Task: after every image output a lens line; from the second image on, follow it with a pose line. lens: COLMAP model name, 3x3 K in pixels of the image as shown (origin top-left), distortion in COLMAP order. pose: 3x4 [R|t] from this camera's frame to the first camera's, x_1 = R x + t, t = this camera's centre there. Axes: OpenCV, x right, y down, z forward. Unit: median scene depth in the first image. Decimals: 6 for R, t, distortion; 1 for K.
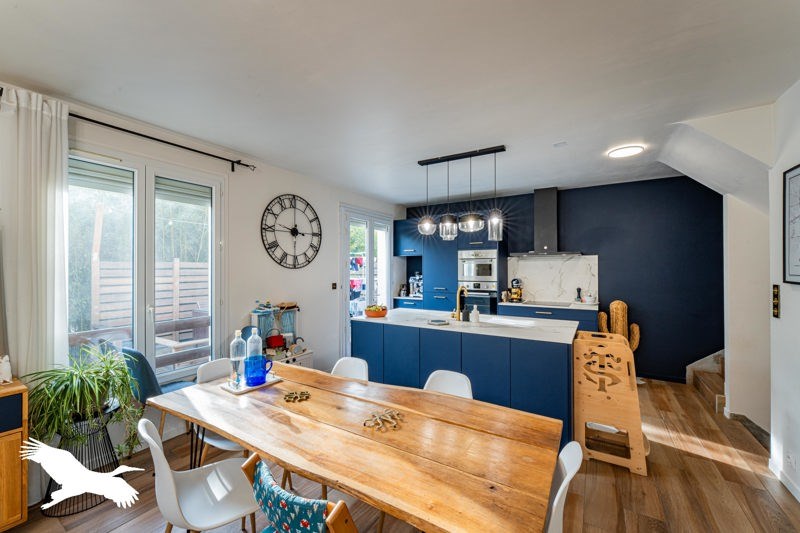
lens RADIAL K [[320.2, 0, 402.1], [0, 320.2, 266.0], [0, 0, 1]] dist [-0.002228, -0.000161]
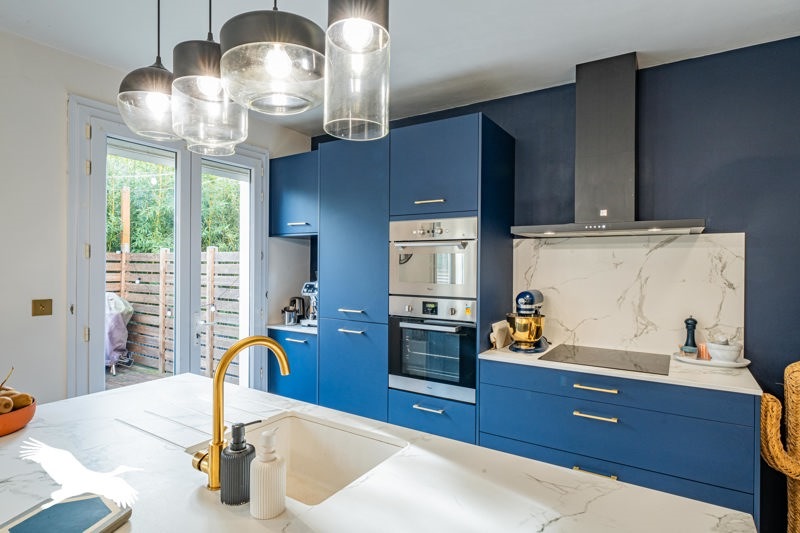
lens RADIAL K [[439.6, 0, 402.3], [0, 439.6, 262.7], [0, 0, 1]] dist [0.006496, 0.001001]
pose [[0.999643, 0.008521, -0.025314, 0.218594], [-0.008459, 0.999961, 0.002535, 0.004325], [0.025334, -0.002320, 0.999676, 0.459856]]
